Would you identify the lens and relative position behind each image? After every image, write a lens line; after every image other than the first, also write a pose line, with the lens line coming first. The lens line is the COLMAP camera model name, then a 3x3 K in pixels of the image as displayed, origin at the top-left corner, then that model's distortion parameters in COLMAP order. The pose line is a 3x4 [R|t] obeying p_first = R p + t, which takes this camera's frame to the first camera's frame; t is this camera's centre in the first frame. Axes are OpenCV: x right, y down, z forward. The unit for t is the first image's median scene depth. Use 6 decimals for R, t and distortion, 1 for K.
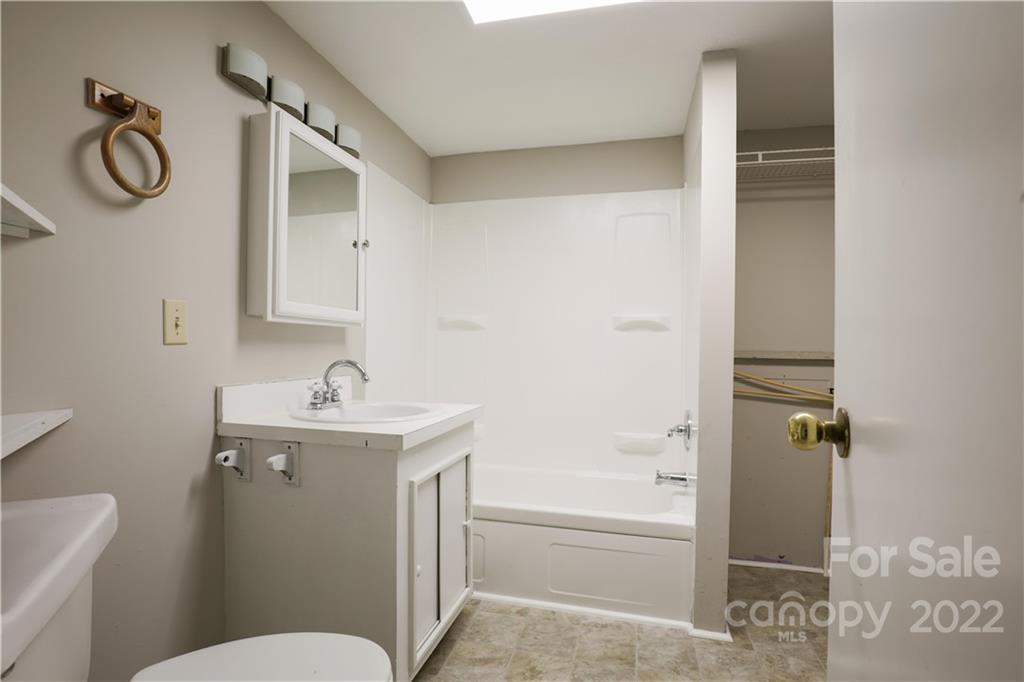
lens RADIAL K [[511.3, 0, 511.5], [0, 511.3, 342.7], [0, 0, 1]] dist [-0.004325, -0.000553]
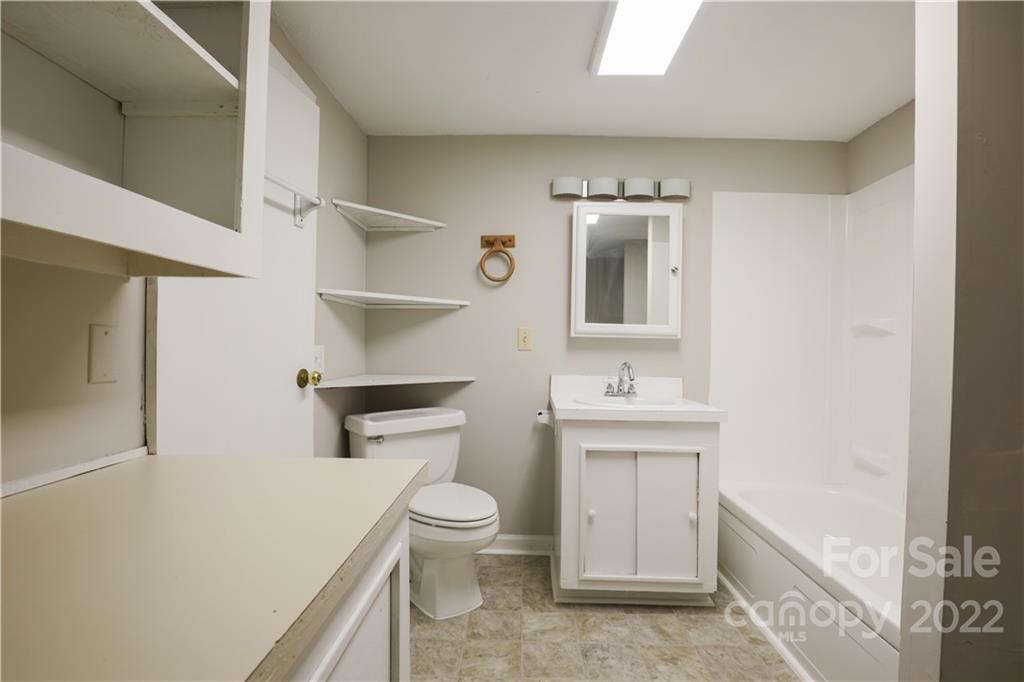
lens RADIAL K [[511.3, 0, 512.7], [0, 511.3, 343.5], [0, 0, 1]] dist [-0.004325, -0.000553]
pose [[0.216378, -0.014269, -0.976205, 0.967440], [-0.005978, 0.999855, -0.015939, 0.005791], [0.976291, 0.009285, 0.216262, 0.419860]]
